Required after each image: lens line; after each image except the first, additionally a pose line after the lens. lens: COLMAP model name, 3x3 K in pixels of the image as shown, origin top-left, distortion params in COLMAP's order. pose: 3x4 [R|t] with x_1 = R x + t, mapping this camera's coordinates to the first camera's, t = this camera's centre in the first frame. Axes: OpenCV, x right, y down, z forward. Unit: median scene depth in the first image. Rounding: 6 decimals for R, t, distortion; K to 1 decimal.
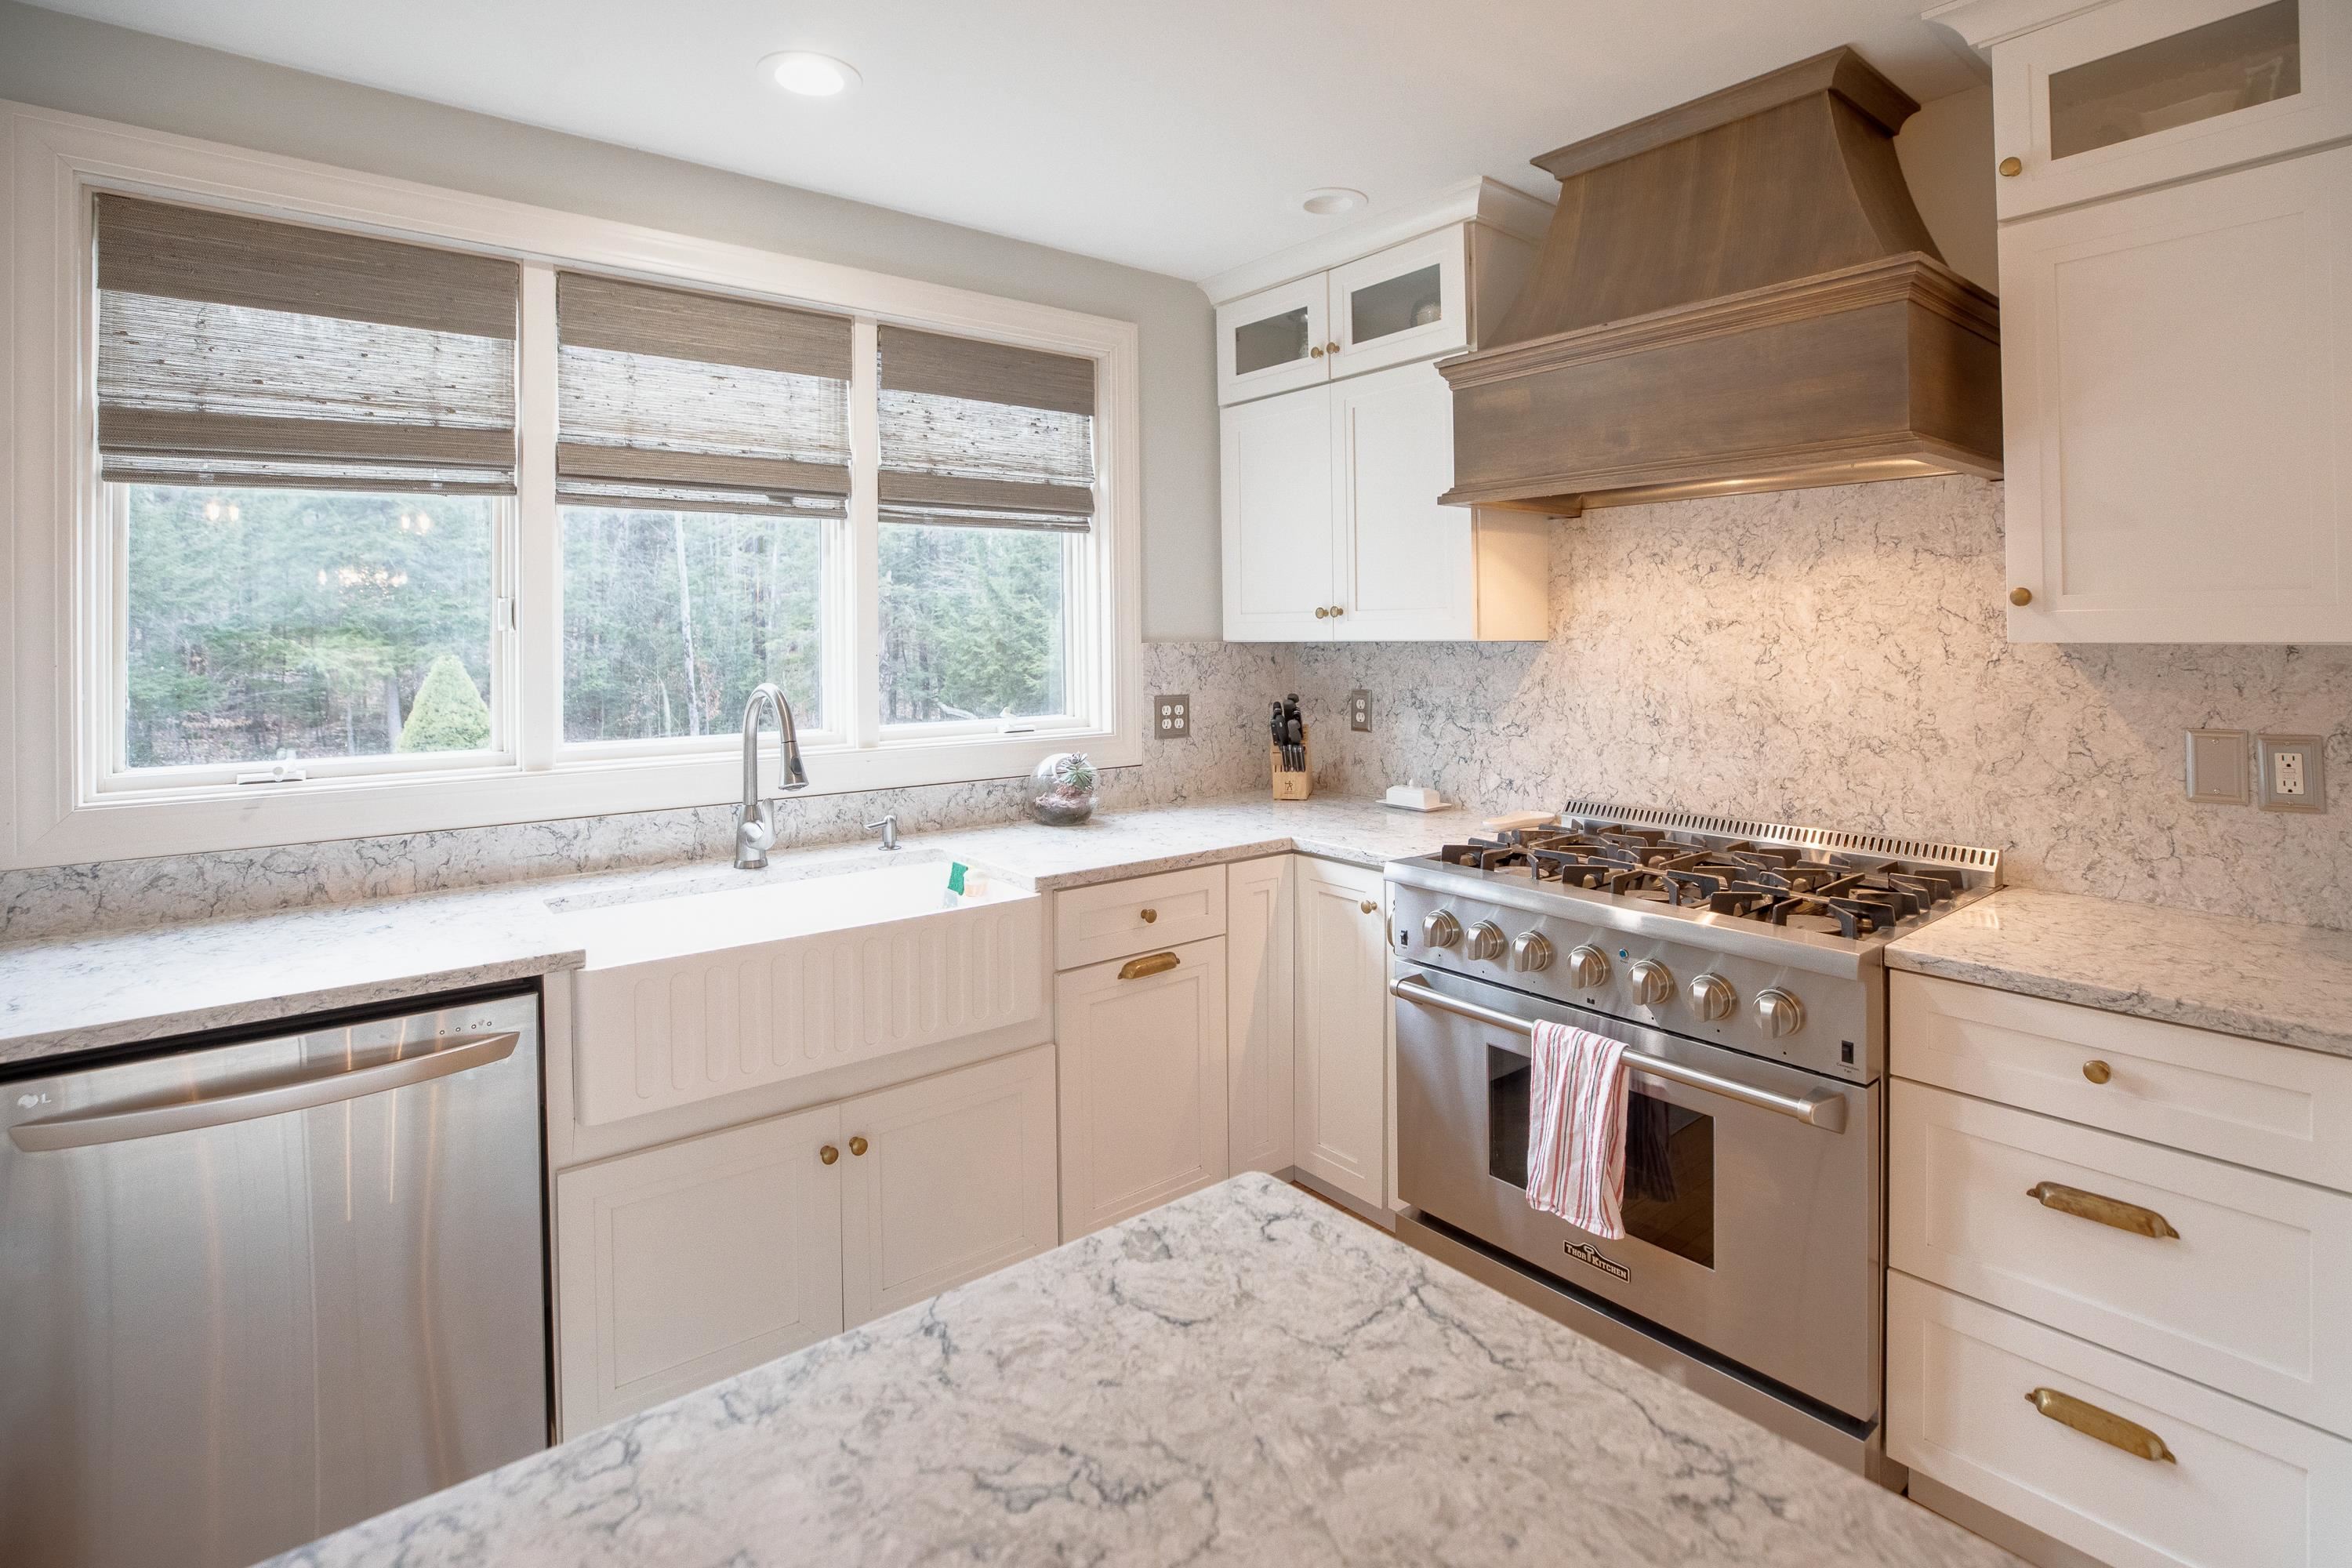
lens RADIAL K [[1152.3, 0, 1203.9], [0, 1152.3, 602.7], [0, 0, 1]] dist [-0.019405, 0.000824]
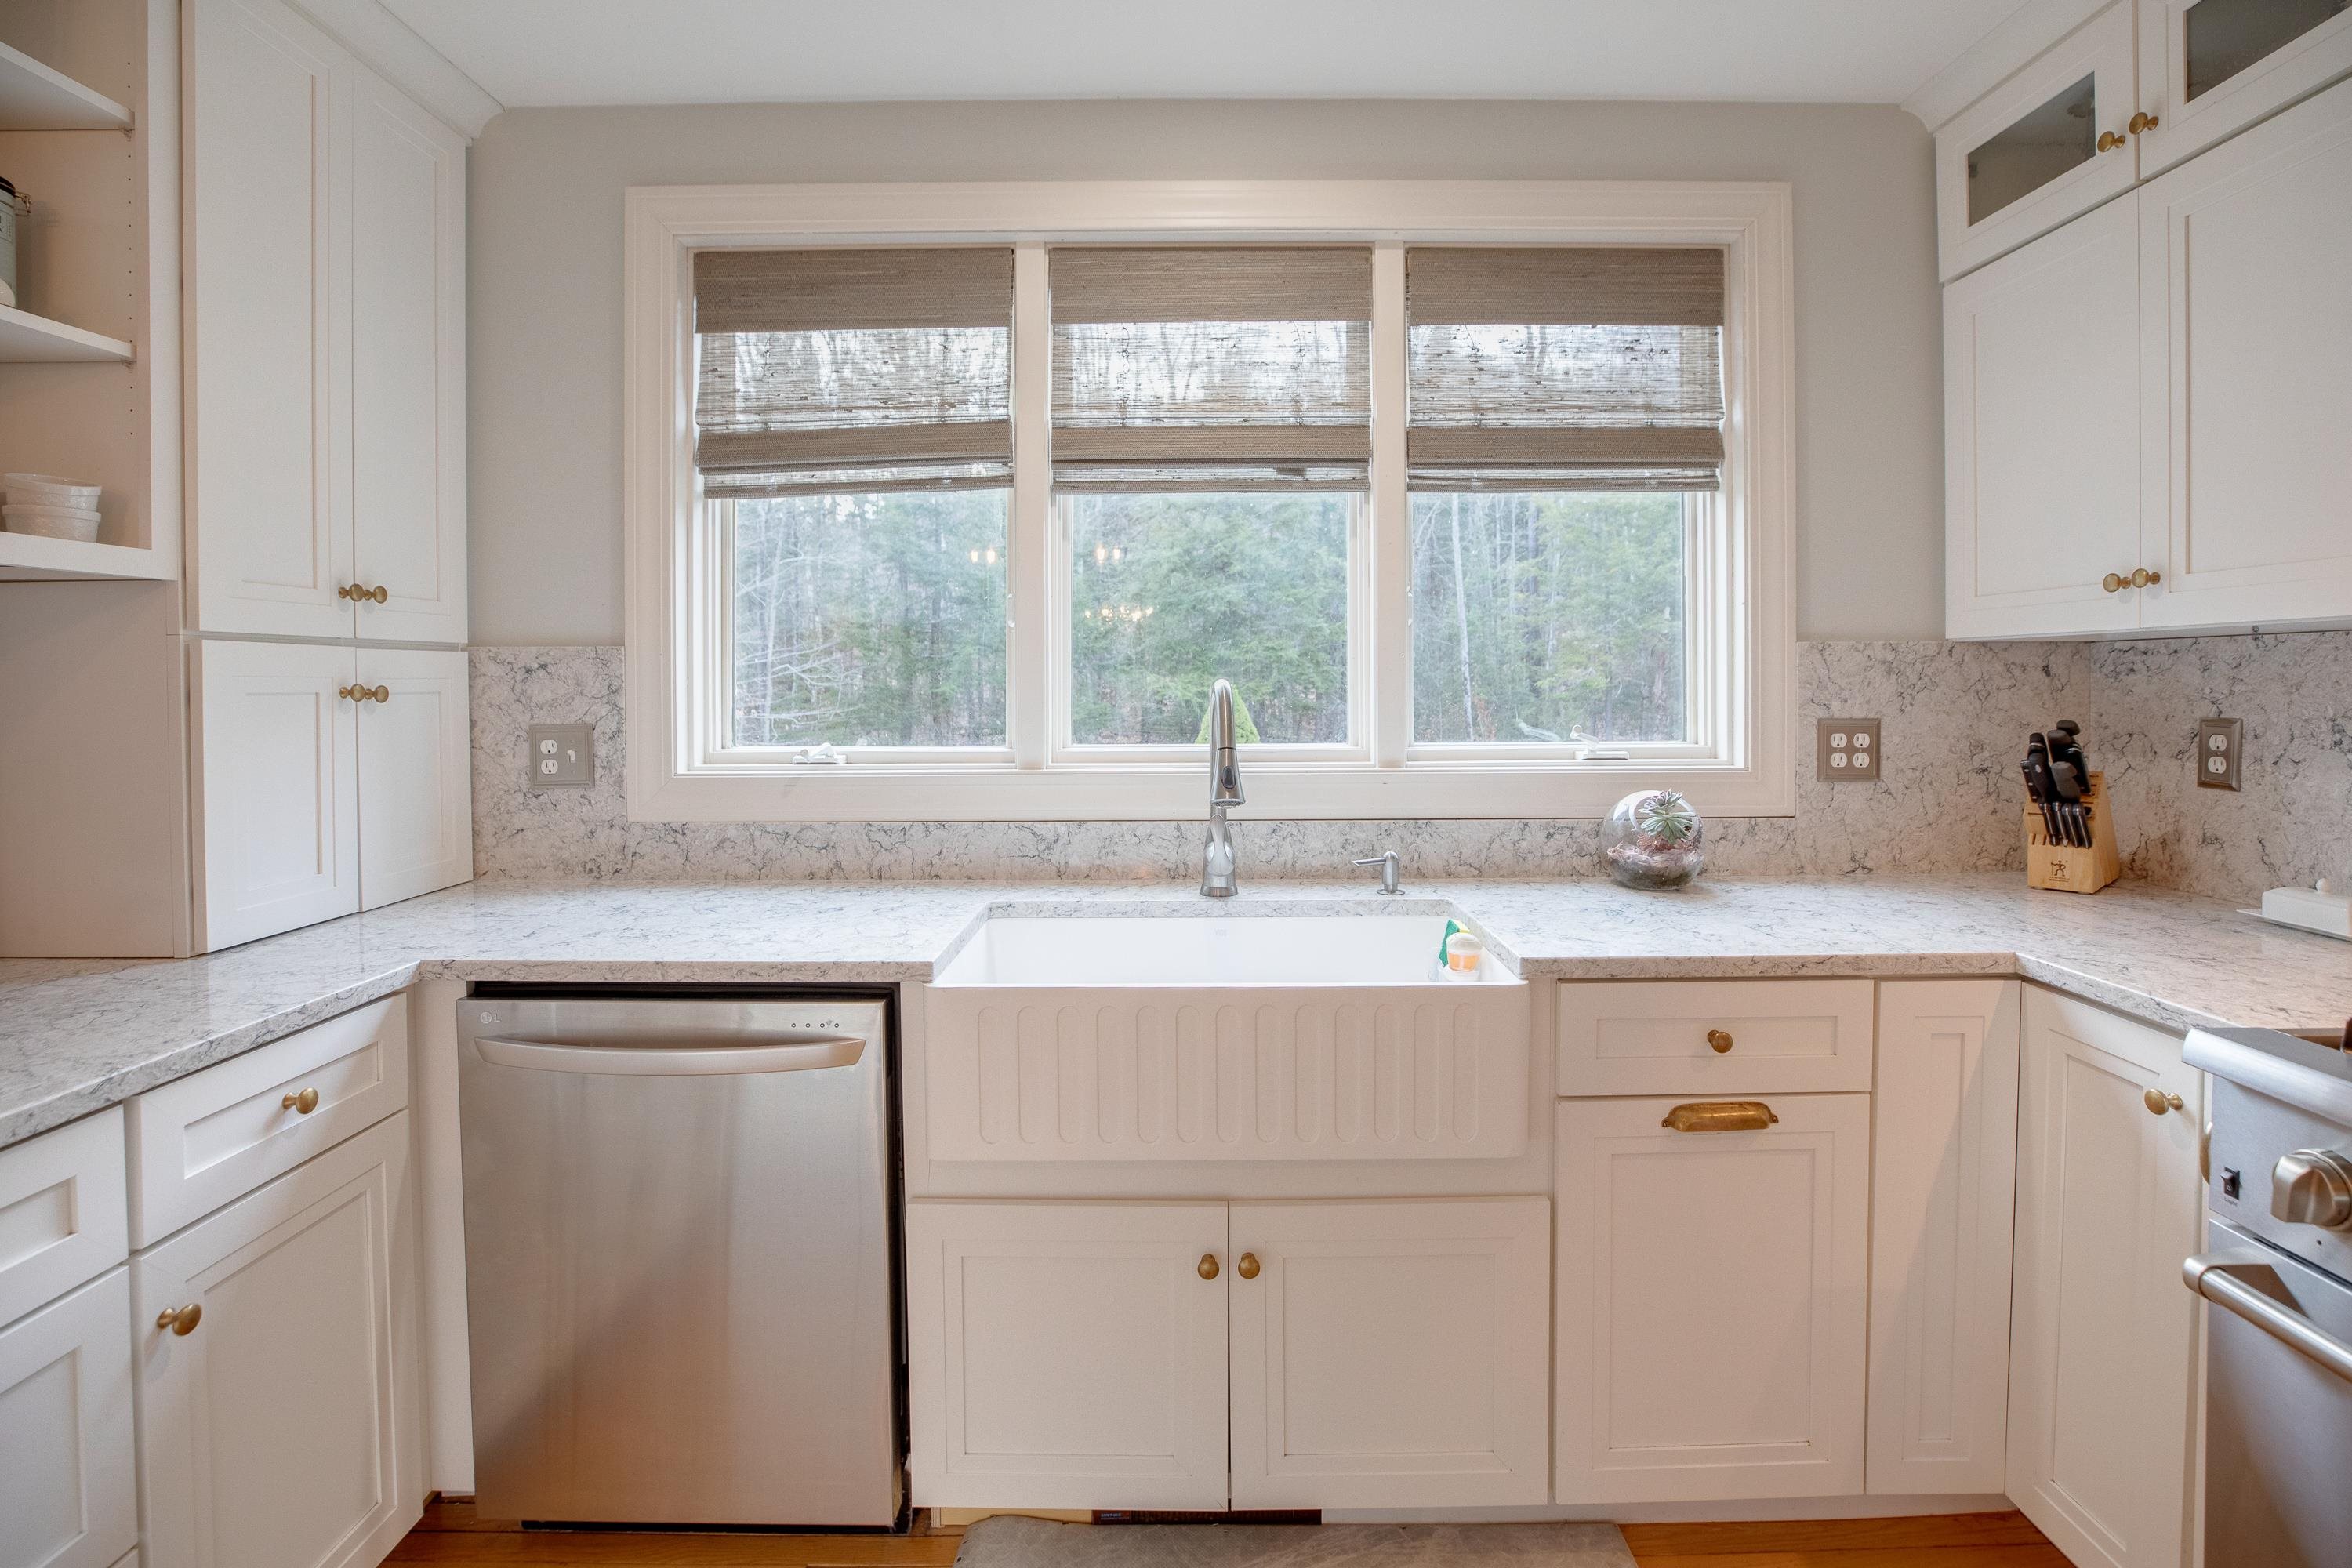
lens RADIAL K [[1130.2, 0, 1195.9], [0, 1130.2, 690.4], [0, 0, 1]] dist [-0.040115, 0.010434]
pose [[0.773961, 0.007982, -0.633183, 0.121397], [0.016455, 0.999329, 0.032712, 0.047992], [0.633019, -0.035737, 0.773311, 0.331259]]
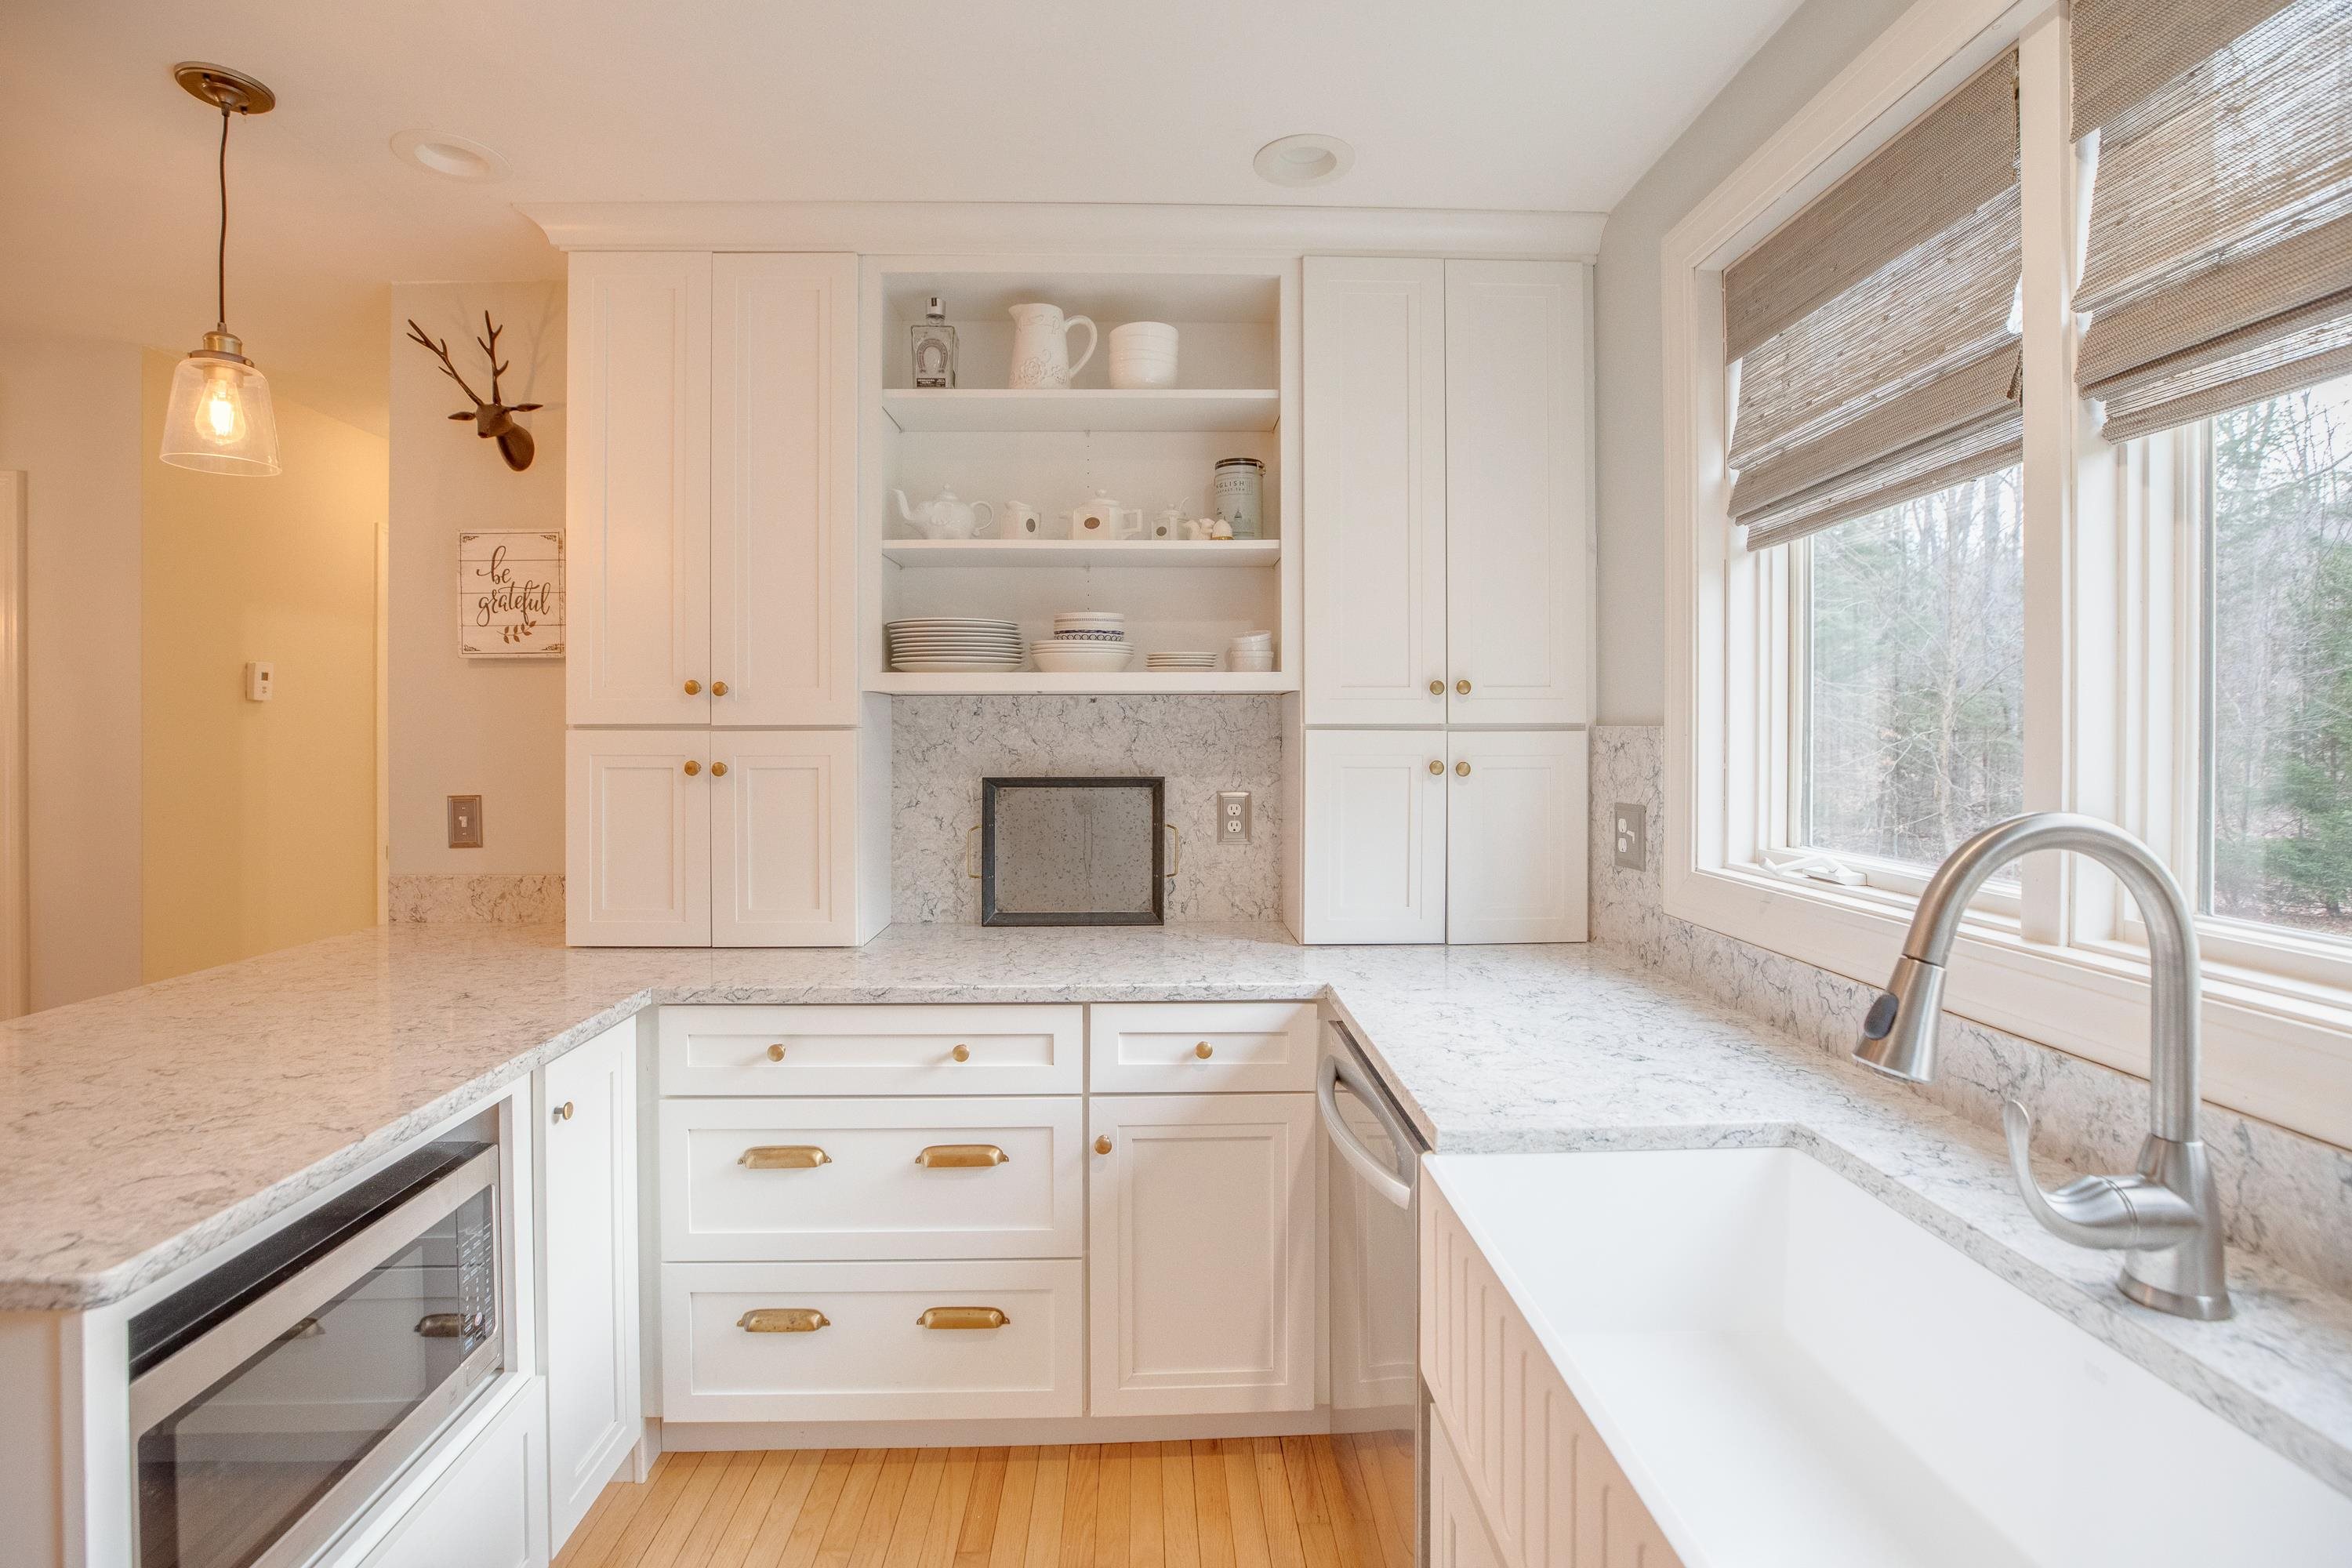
lens RADIAL K [[1077.5, 0, 1148.0], [0, 1077.5, 727.2], [0, 0, 1]] dist [-0.031476, 0.006601]
pose [[-0.619766, 0.003572, -0.784778, 0.076348], [0.026347, 0.999521, -0.016258, 0.038407], [0.784344, -0.030753, -0.619563, 0.919881]]
